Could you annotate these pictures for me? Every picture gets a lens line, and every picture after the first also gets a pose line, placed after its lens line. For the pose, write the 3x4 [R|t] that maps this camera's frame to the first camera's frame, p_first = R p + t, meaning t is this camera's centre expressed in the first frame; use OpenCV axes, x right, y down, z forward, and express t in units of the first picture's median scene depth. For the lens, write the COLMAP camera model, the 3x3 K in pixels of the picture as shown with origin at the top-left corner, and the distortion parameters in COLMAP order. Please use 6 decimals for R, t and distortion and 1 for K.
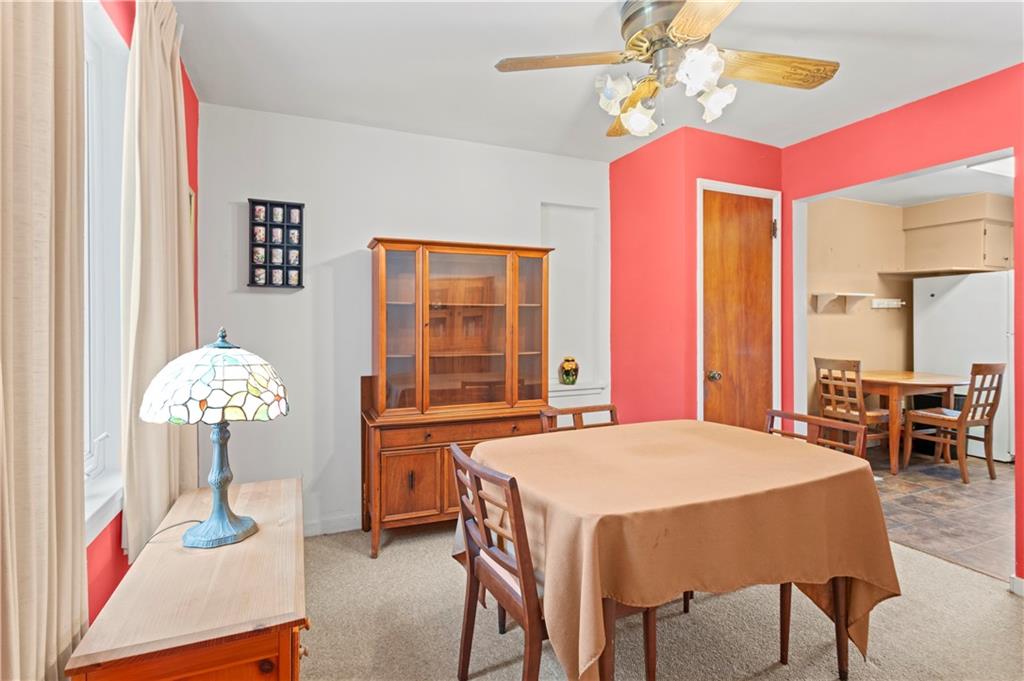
lens RADIAL K [[484.5, 0, 512.7], [0, 484.5, 333.1], [0, 0, 1]] dist [-0.003305, -0.000475]
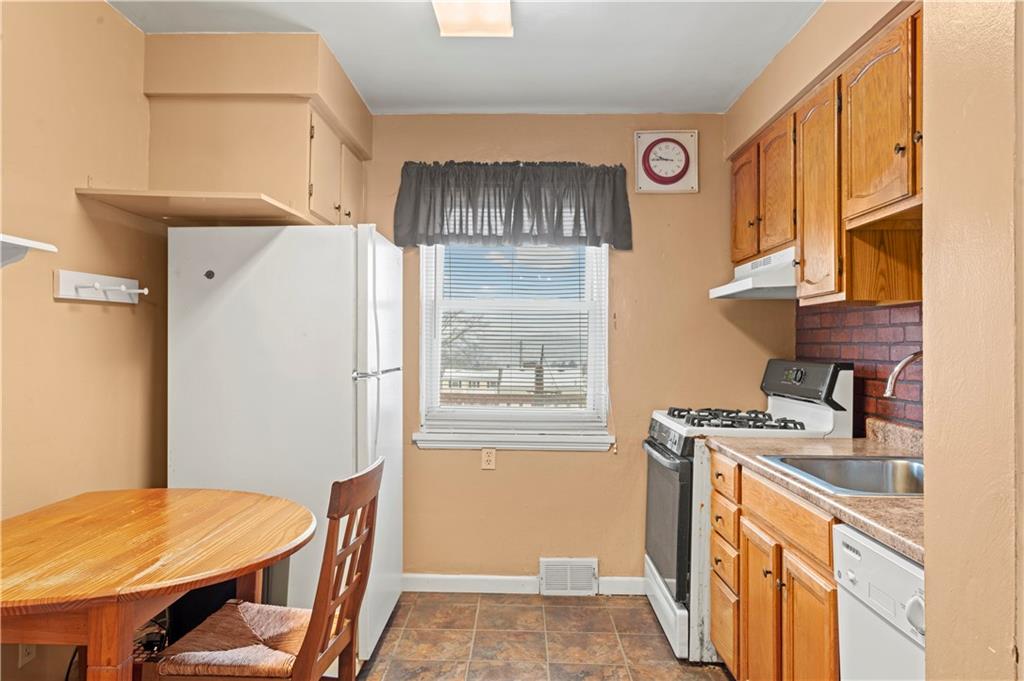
lens RADIAL K [[752.7, 0, 511.8], [0, 752.7, 340.8], [0, 0, 1]] dist [-0.004988, -0.001899]
pose [[0.431498, 0.011461, 0.902041, 0.431091], [0.005387, 0.999869, -0.015280, -0.014828], [-0.902098, 0.011453, 0.431380, 0.522753]]
